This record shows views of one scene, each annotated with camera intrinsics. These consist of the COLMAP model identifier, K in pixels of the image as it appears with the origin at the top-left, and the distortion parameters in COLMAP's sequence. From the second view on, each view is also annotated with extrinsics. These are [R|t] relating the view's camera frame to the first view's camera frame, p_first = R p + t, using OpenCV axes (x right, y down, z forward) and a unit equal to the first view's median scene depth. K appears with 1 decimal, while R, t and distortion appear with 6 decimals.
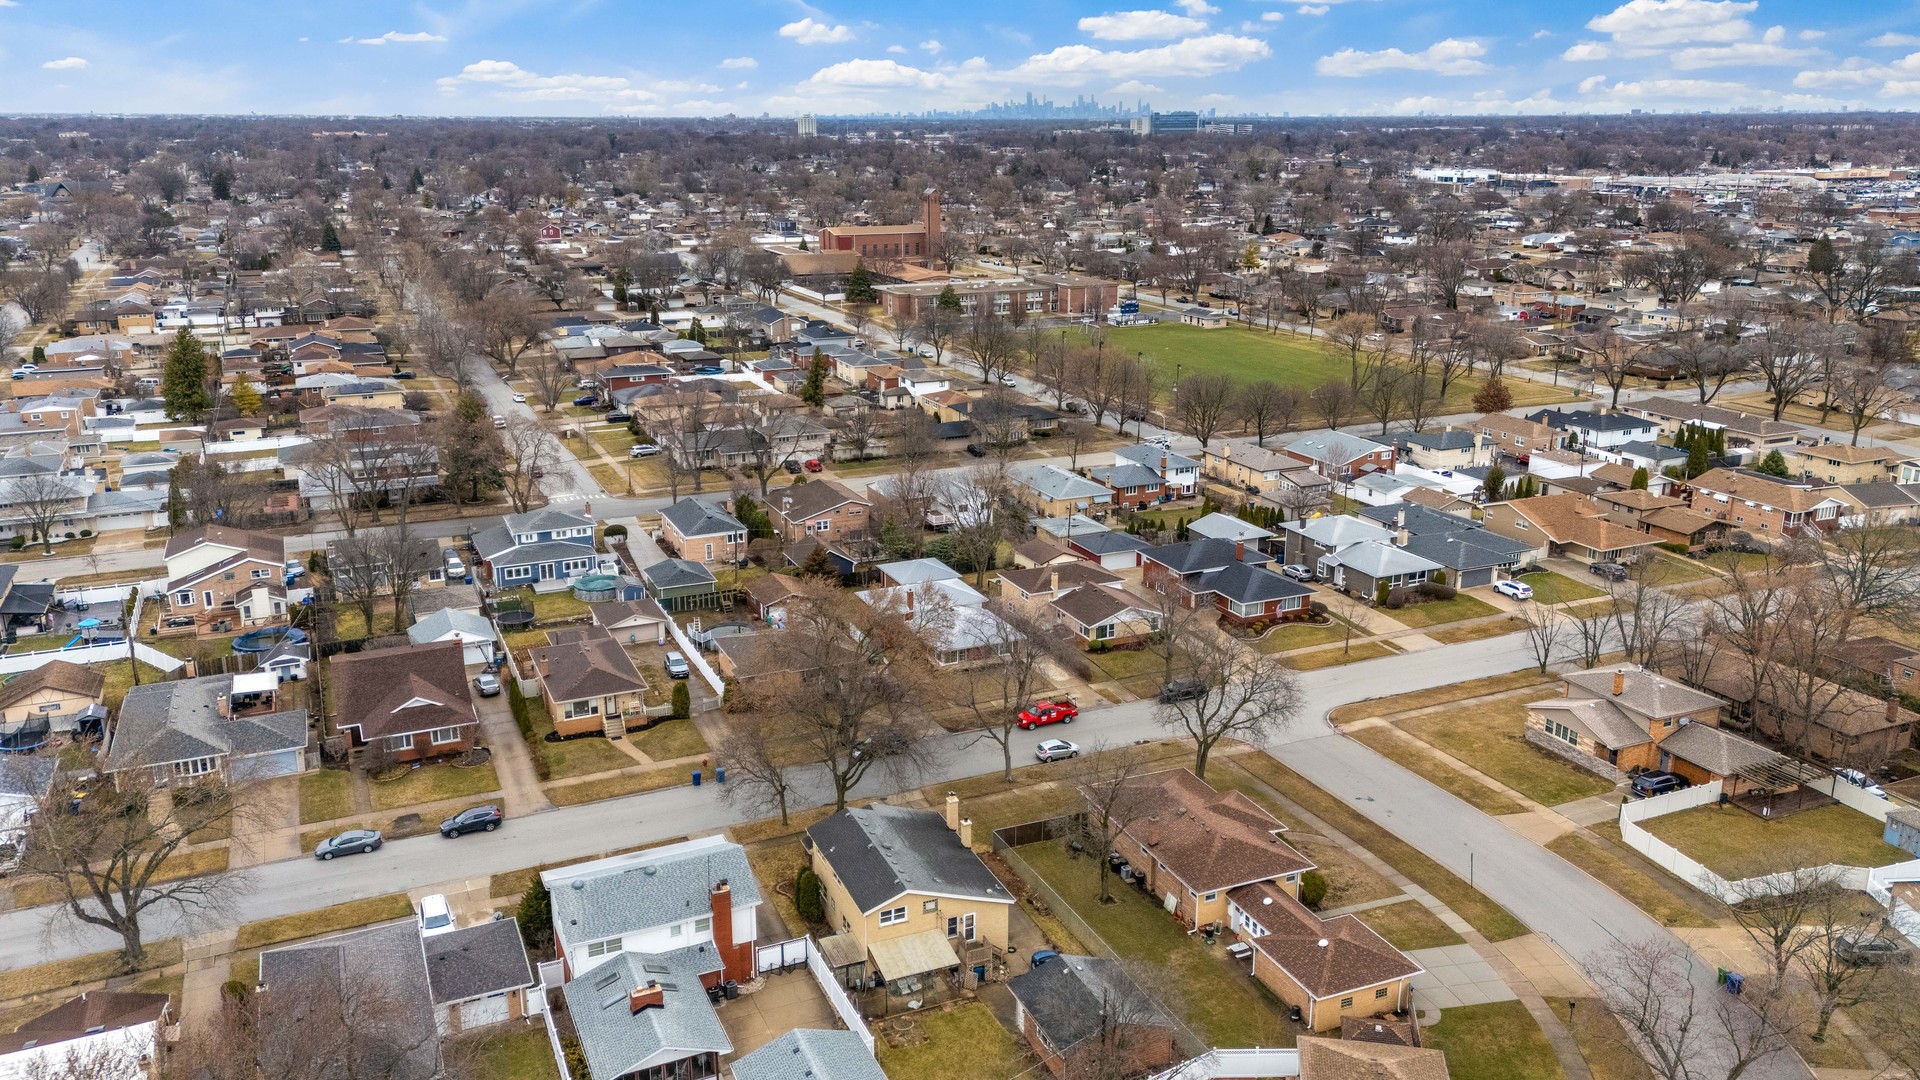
lens RADIAL K [[1460.5, 0, 942.9], [0, 1460.5, 532.2], [0, 0, 1]] dist [0.118584, -0.158095]
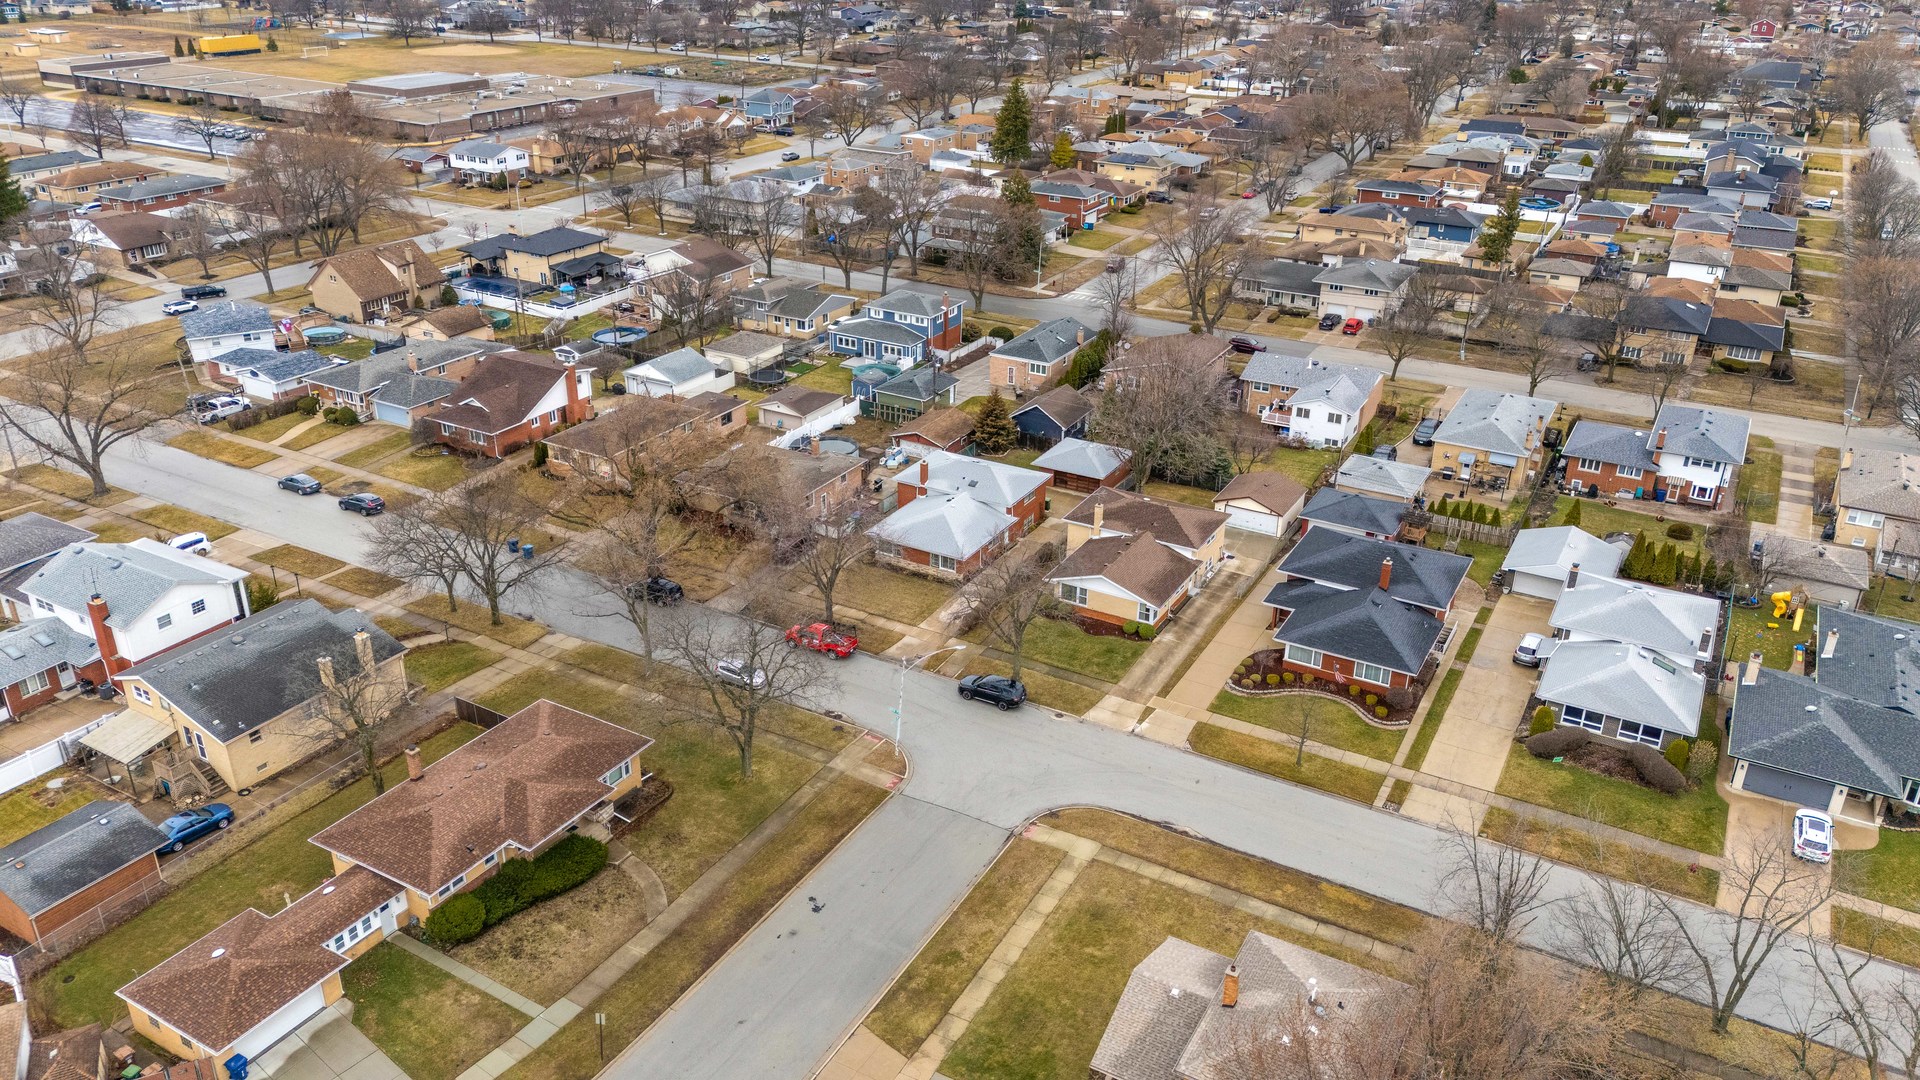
lens RADIAL K [[1384.7, 0, 960.0], [0, 1384.7, 540.0], [0, 0, 1]] dist [0.101874, -0.112567]
pose [[0.600328, 0.348161, -0.719993, 0.529748], [-0.232317, 0.937365, 0.259569, -0.118558], [0.765268, 0.011440, 0.643610, 0.451930]]
